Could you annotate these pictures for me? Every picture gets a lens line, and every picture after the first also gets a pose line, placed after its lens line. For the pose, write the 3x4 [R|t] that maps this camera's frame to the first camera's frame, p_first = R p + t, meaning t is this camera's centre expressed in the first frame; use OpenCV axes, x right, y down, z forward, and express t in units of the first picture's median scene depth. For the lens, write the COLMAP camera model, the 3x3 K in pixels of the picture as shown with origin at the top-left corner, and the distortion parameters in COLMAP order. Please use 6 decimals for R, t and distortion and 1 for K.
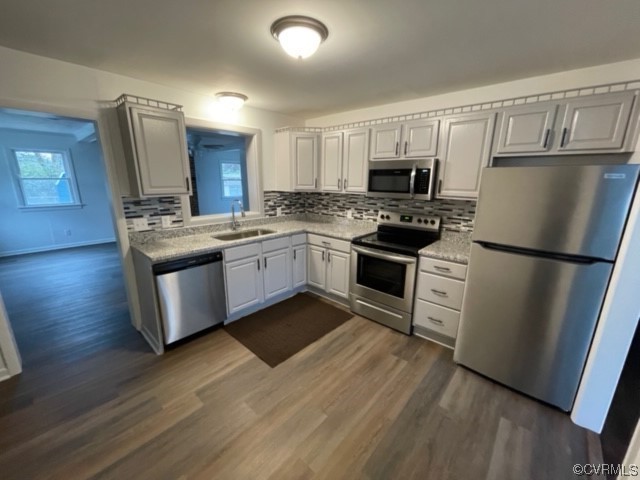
lens RADIAL K [[259.3, 0, 322.3], [0, 259.3, 242.9], [0, 0, 1]] dist [0.013737, -0.009013]
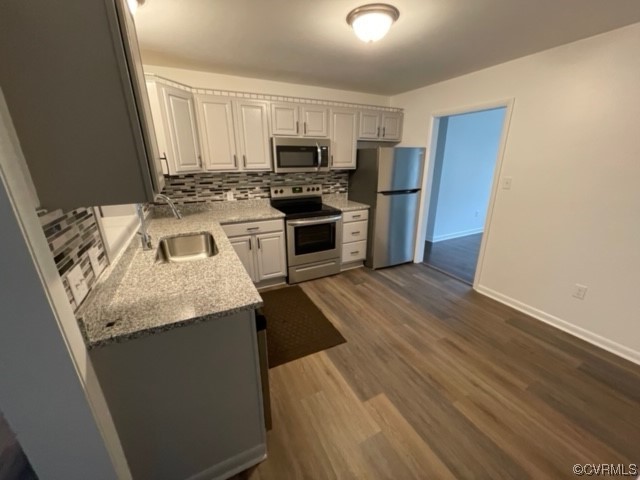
lens RADIAL K [[259.3, 0, 322.3], [0, 259.3, 242.9], [0, 0, 1]] dist [0.013737, -0.009013]
pose [[0.367237, -0.303183, 0.879327, -0.769319], [0.230342, 0.945580, 0.229828, -0.115145], [-0.901154, 0.118145, 0.417088, 0.460808]]
